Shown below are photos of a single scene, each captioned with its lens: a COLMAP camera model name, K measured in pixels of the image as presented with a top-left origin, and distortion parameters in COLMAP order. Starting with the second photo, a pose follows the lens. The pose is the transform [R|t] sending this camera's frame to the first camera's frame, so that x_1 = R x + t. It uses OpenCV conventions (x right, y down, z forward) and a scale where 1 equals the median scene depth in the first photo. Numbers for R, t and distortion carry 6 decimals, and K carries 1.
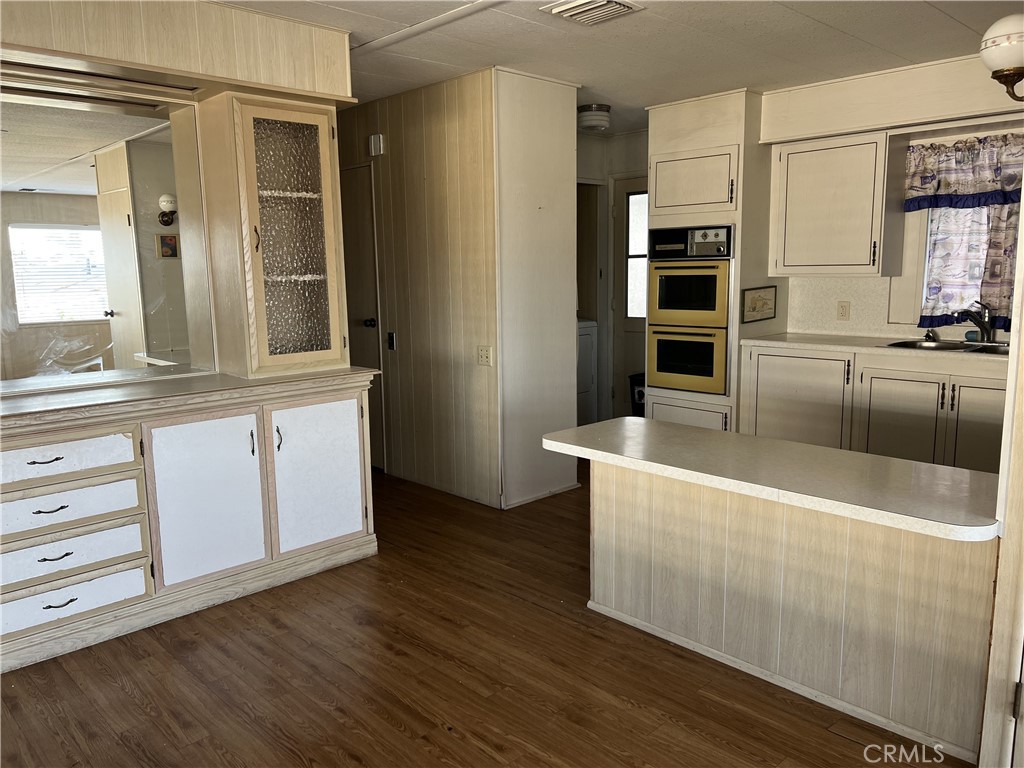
lens RADIAL K [[765.5, 0, 506.1], [0, 765.5, 381.4], [0, 0, 1]] dist [0.058381, -0.071419]
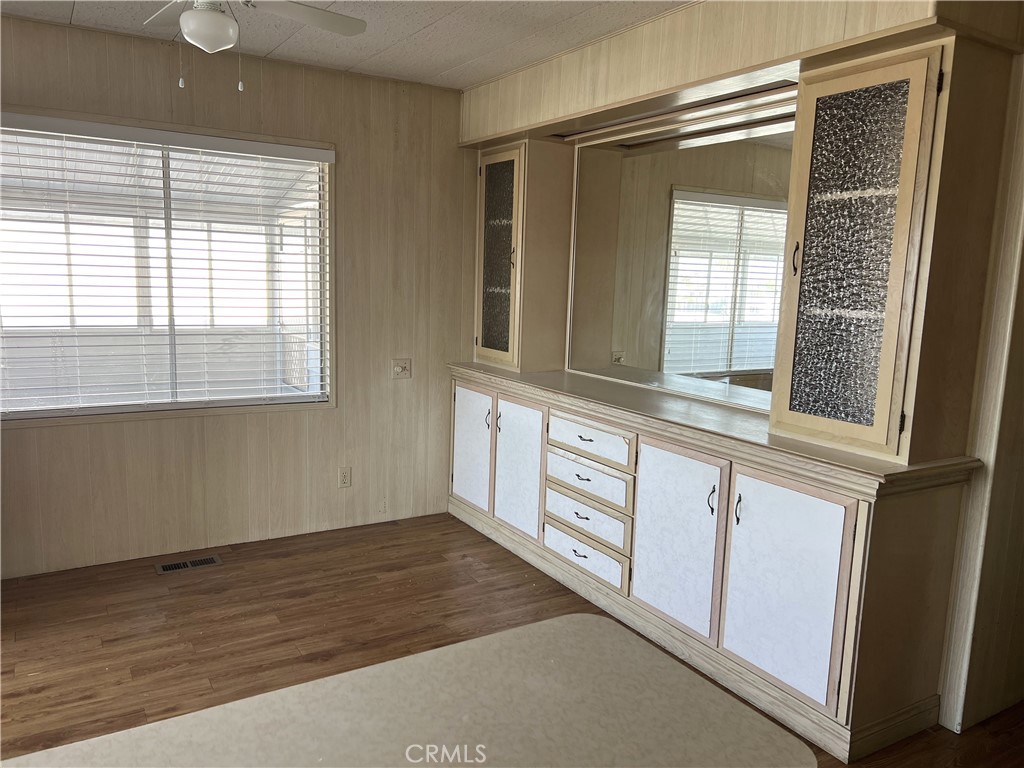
lens RADIAL K [[765.5, 0, 511.9], [0, 765.5, 385.3], [0, 0, 1]] dist [0.058381, -0.071419]
pose [[-0.212367, 0.153064, -0.965128, 0.392858], [-0.171186, 0.966556, 0.190959, -0.126147], [0.962079, 0.205770, -0.179062, 0.697936]]
